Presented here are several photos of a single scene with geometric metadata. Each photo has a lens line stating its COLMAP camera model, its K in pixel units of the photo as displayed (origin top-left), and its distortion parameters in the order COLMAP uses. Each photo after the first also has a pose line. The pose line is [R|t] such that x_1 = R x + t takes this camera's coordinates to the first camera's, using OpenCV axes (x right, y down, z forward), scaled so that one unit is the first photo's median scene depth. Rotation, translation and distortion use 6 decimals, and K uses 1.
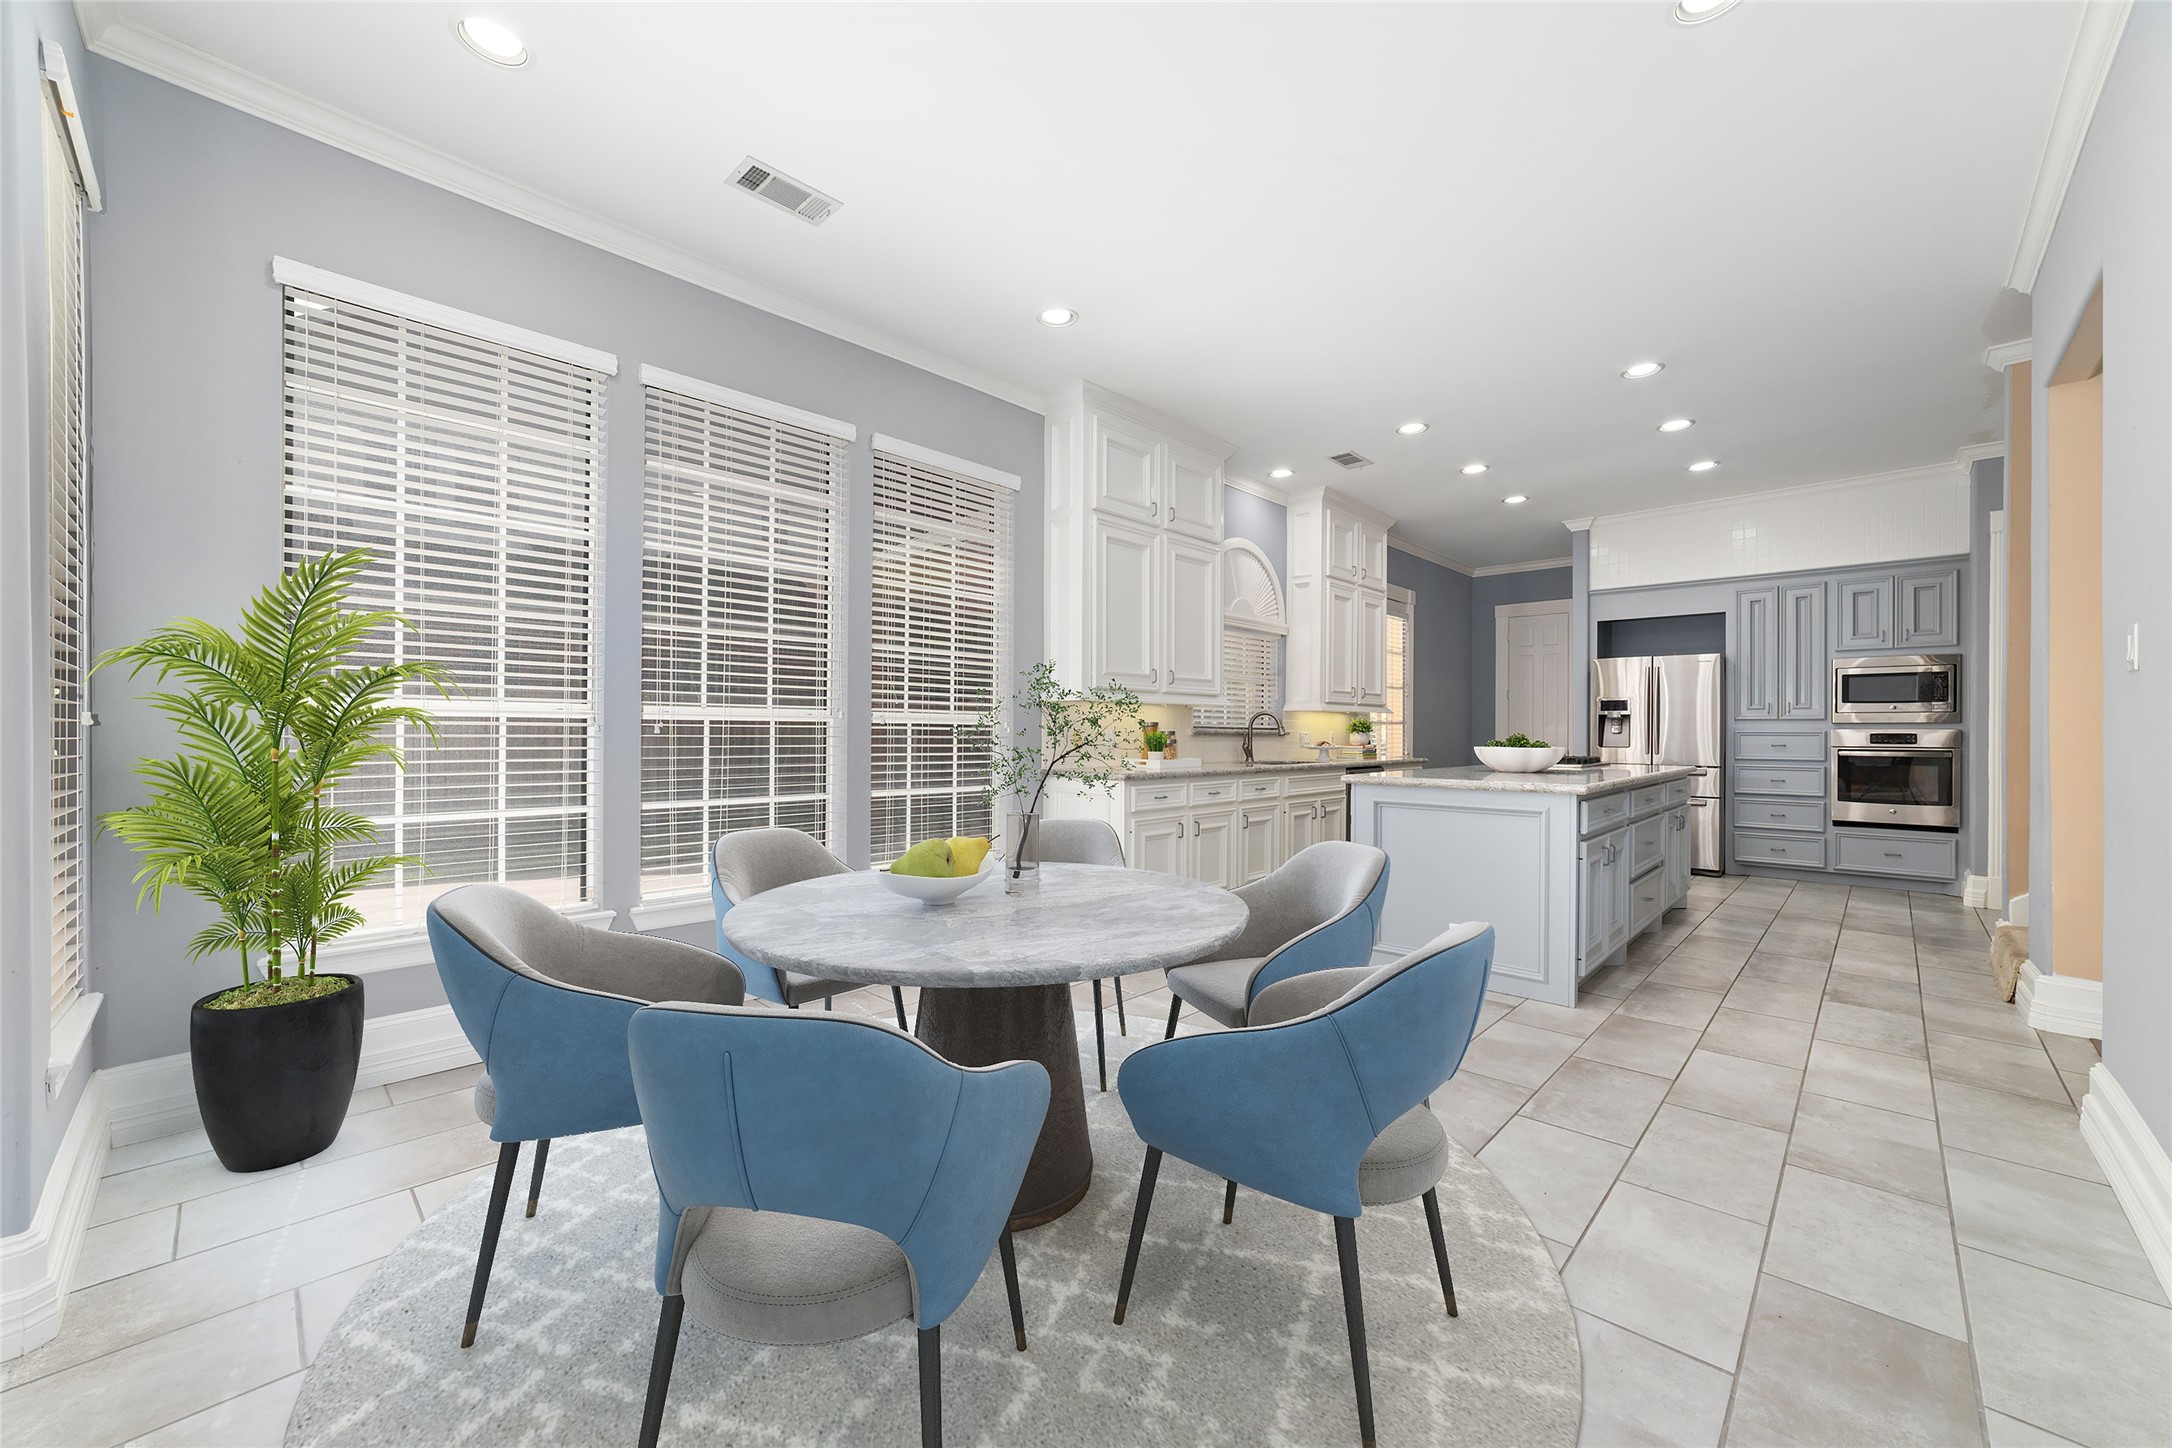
lens RADIAL K [[826.6, 0, 1096.3], [0, 826.6, 728.5], [0, 0, 1]] dist [-0.016903, 0.000762]
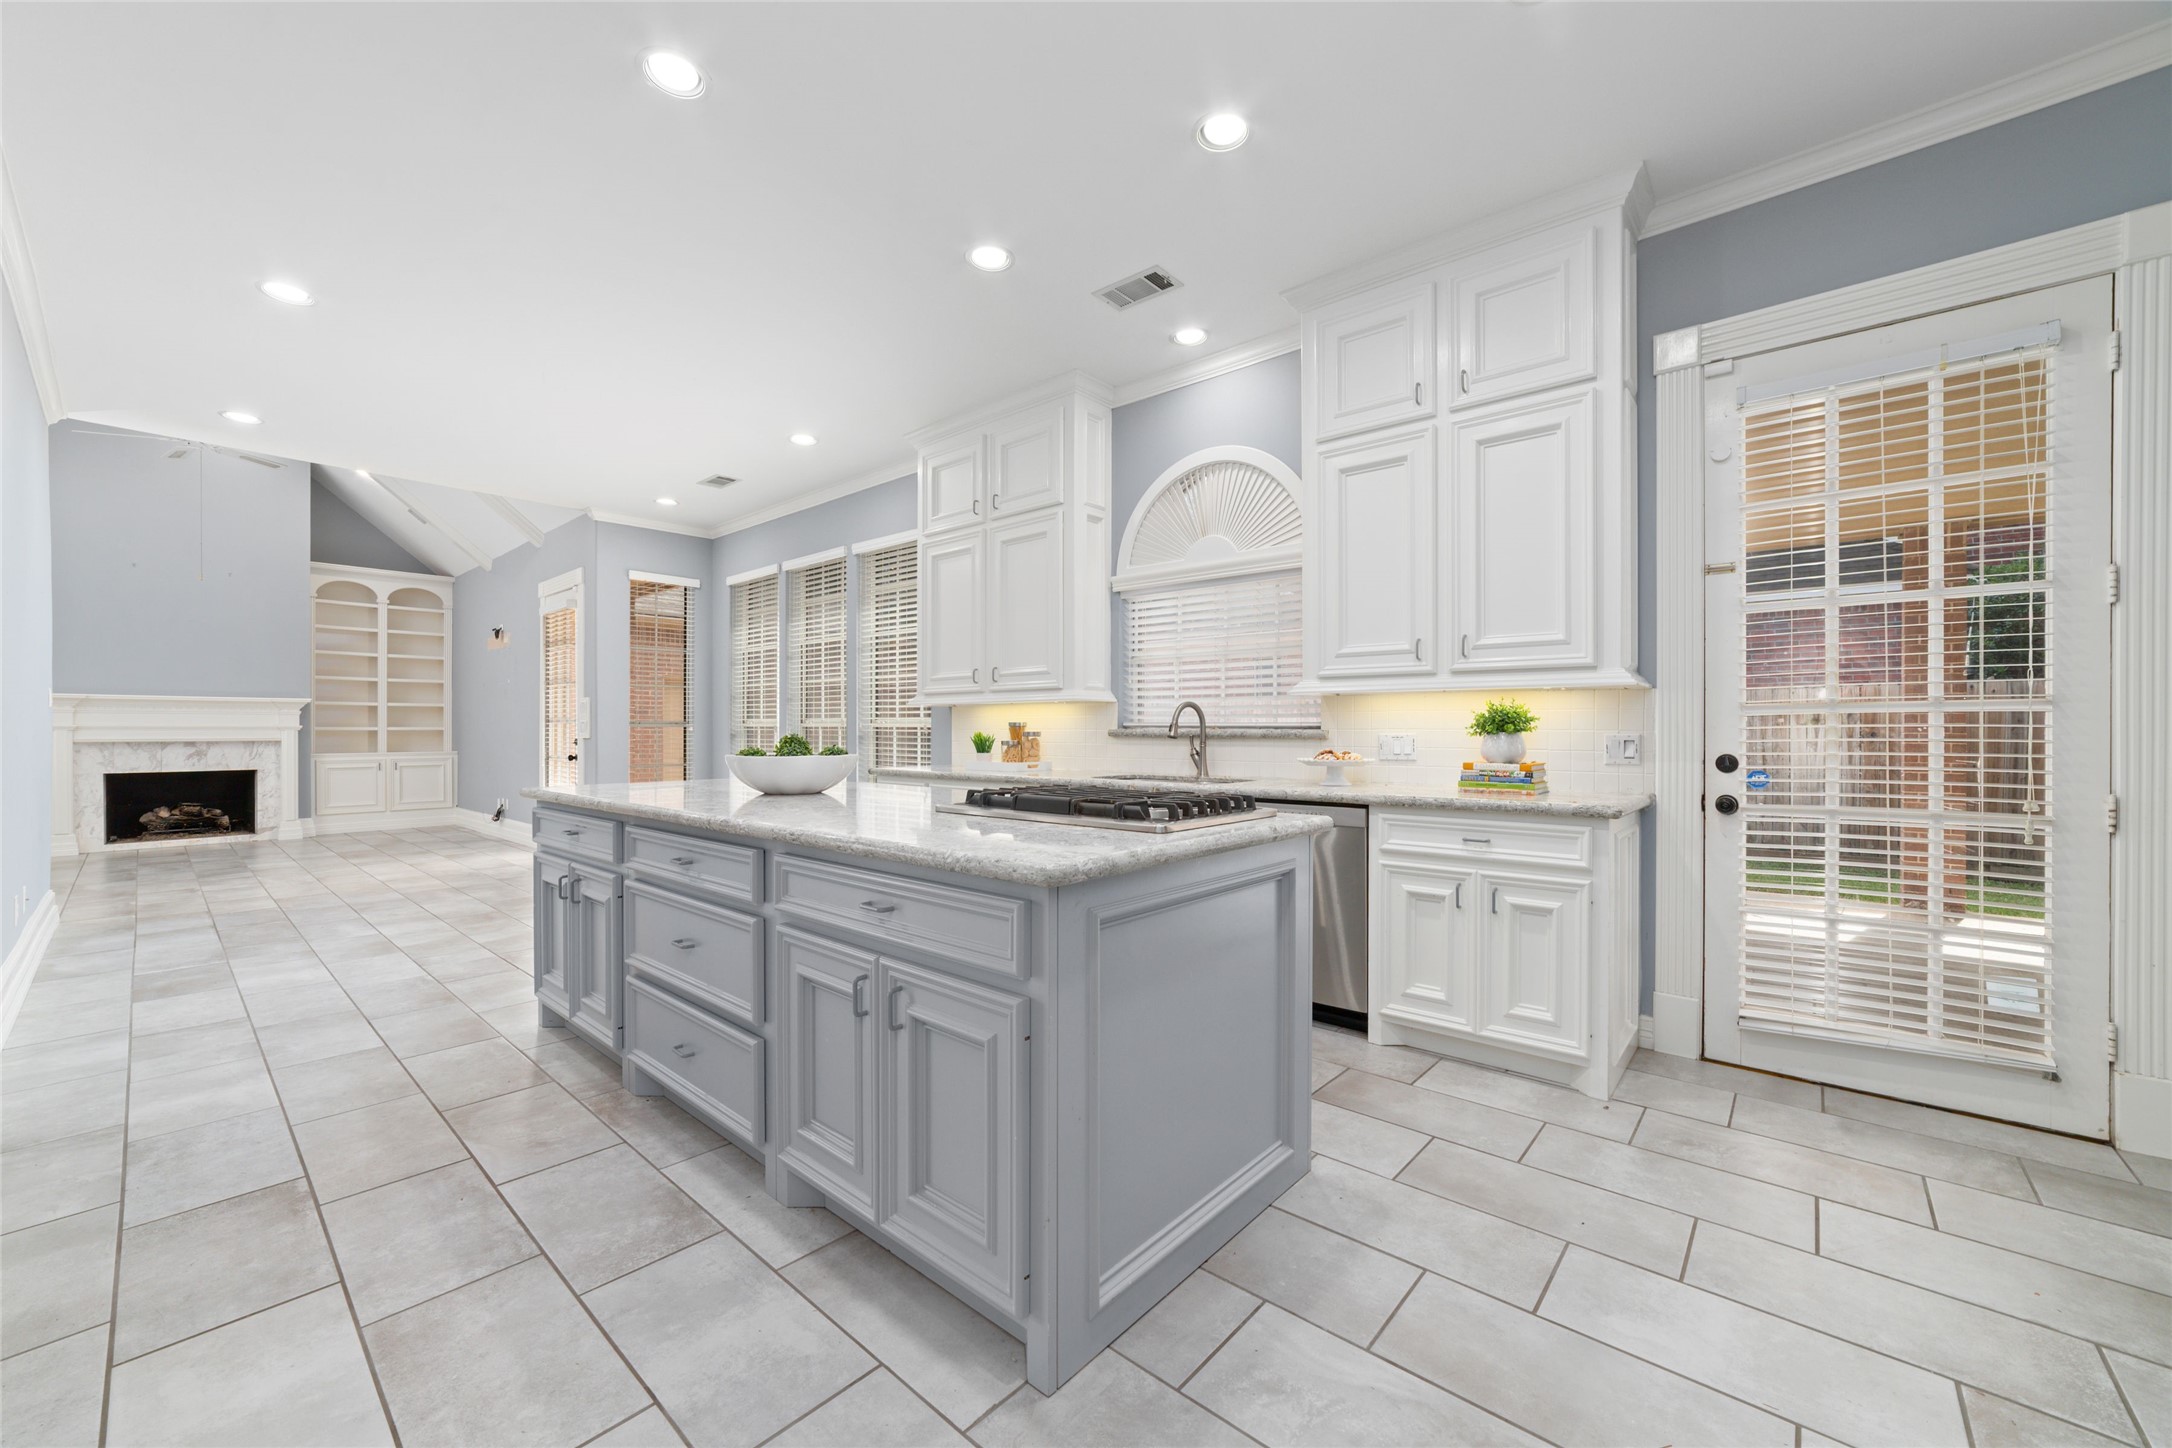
lens RADIAL K [[826.6, 0, 1096.2], [0, 826.6, 729.0], [0, 0, 1]] dist [-0.016903, 0.000762]
pose [[0.061360, -0.007181, -0.998090, 1.682363], [-0.000038, 0.999974, -0.007197, 0.011041], [0.998116, 0.000480, 0.061358, 1.704465]]
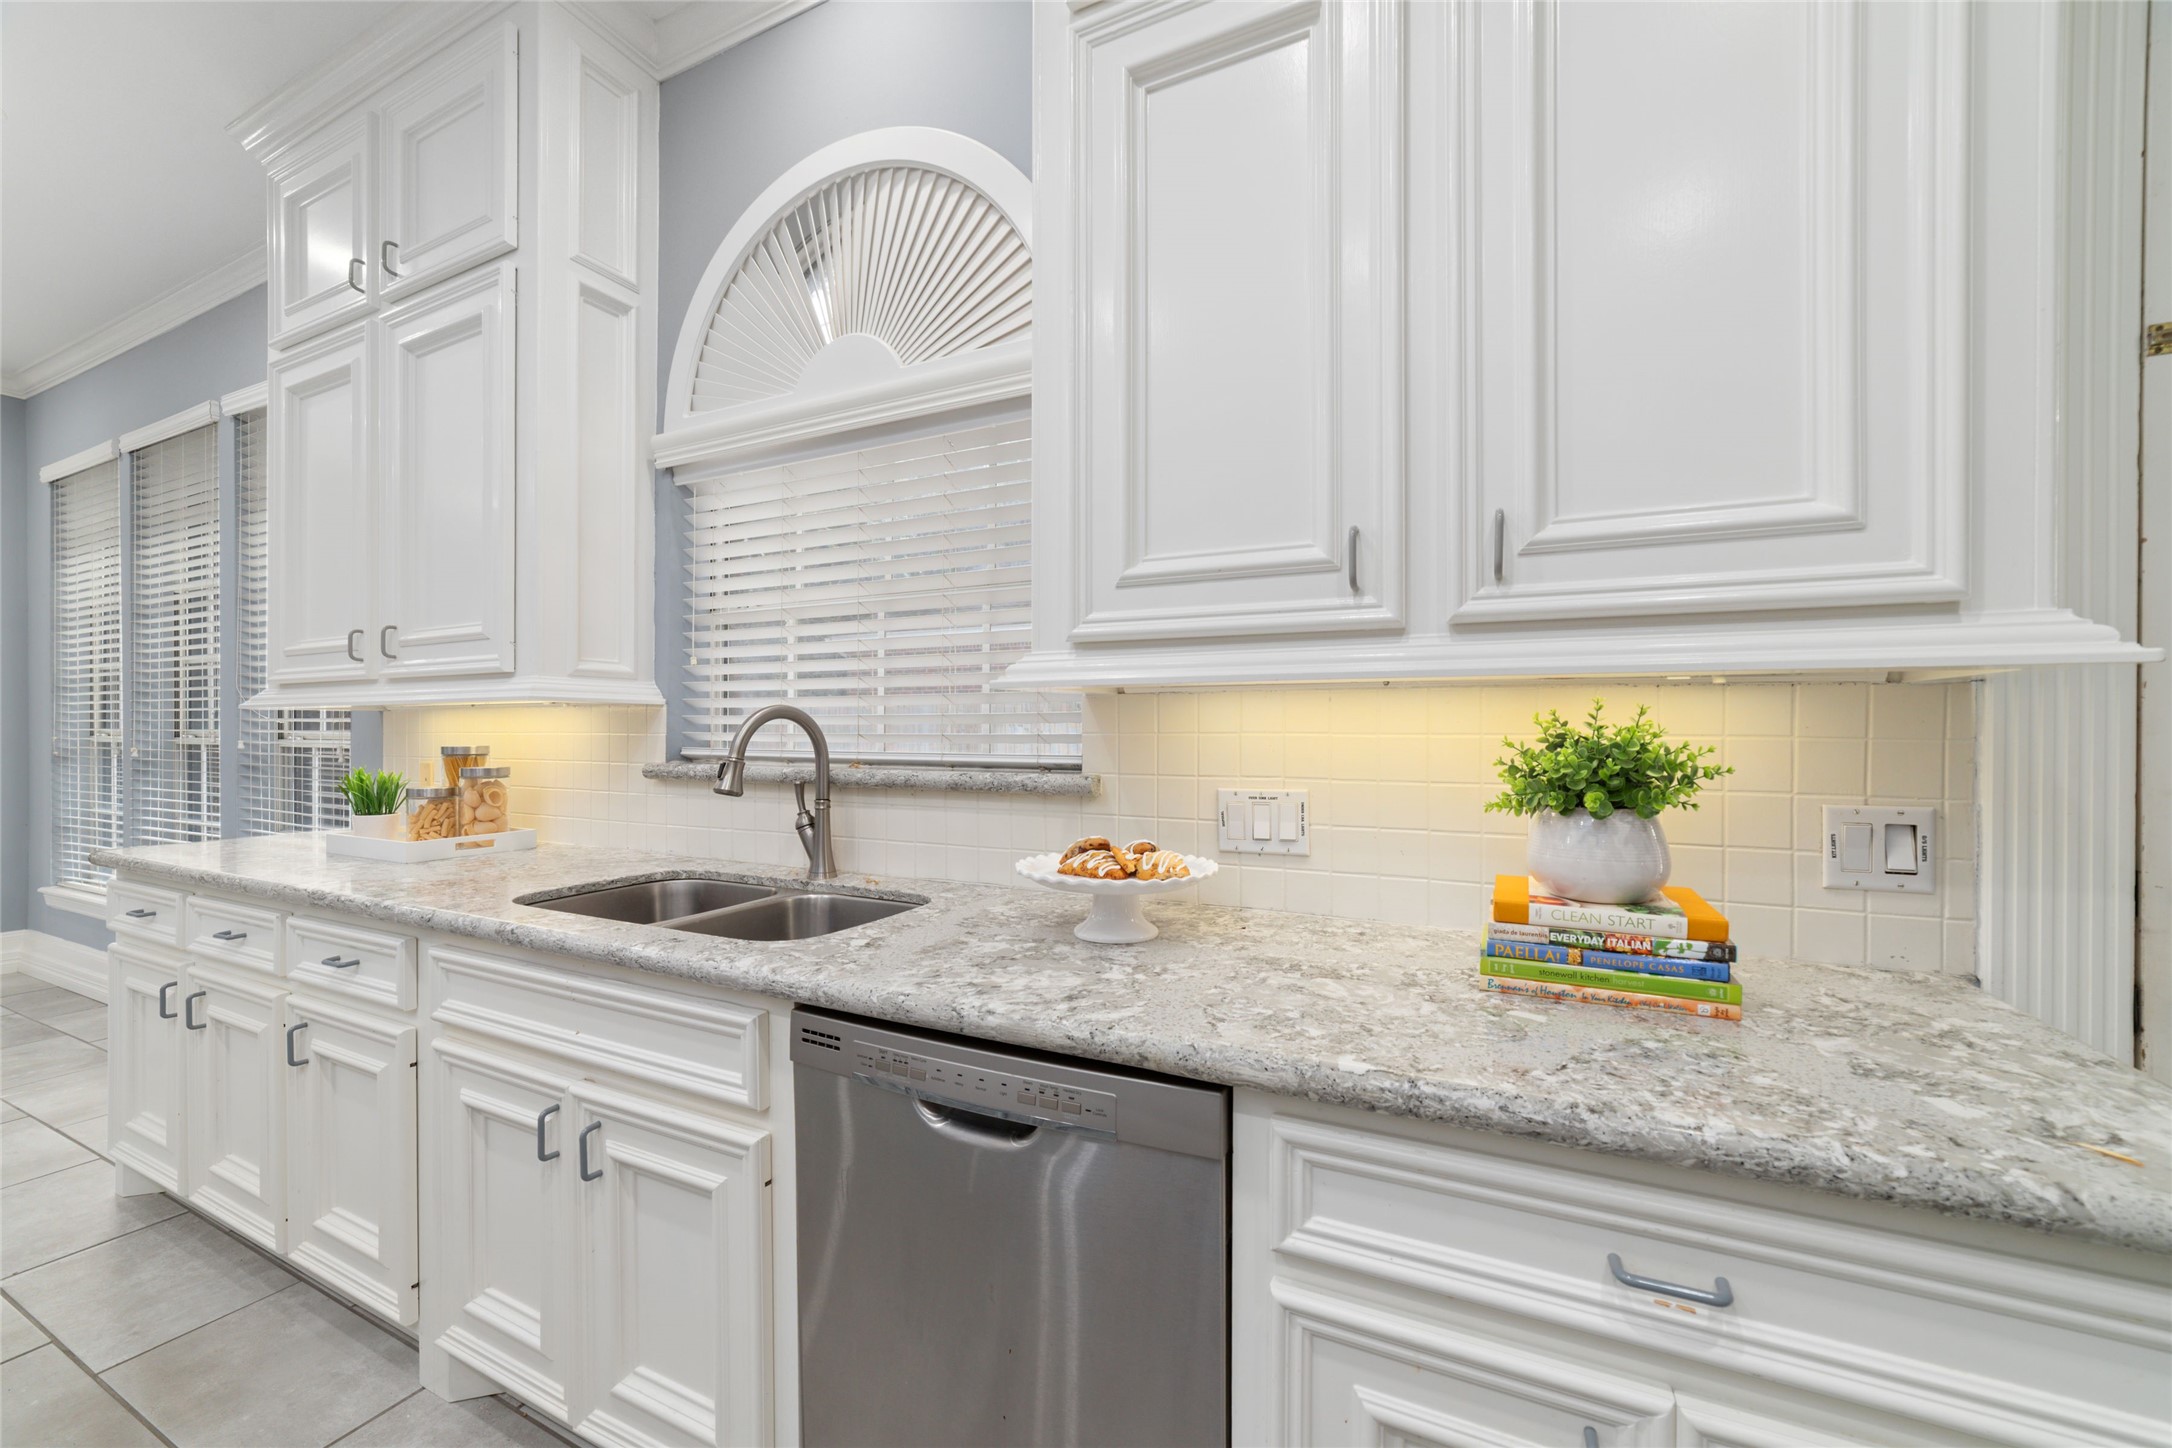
lens RADIAL K [[826.6, 0, 1102.2], [0, 826.6, 730.2], [0, 0, 1]] dist [-0.016903, 0.000762]
pose [[0.324762, -0.003370, -0.945790, 0.968147], [0.003728, 0.999990, -0.002283, -0.023458], [0.945789, -0.002784, 0.324771, 1.957777]]
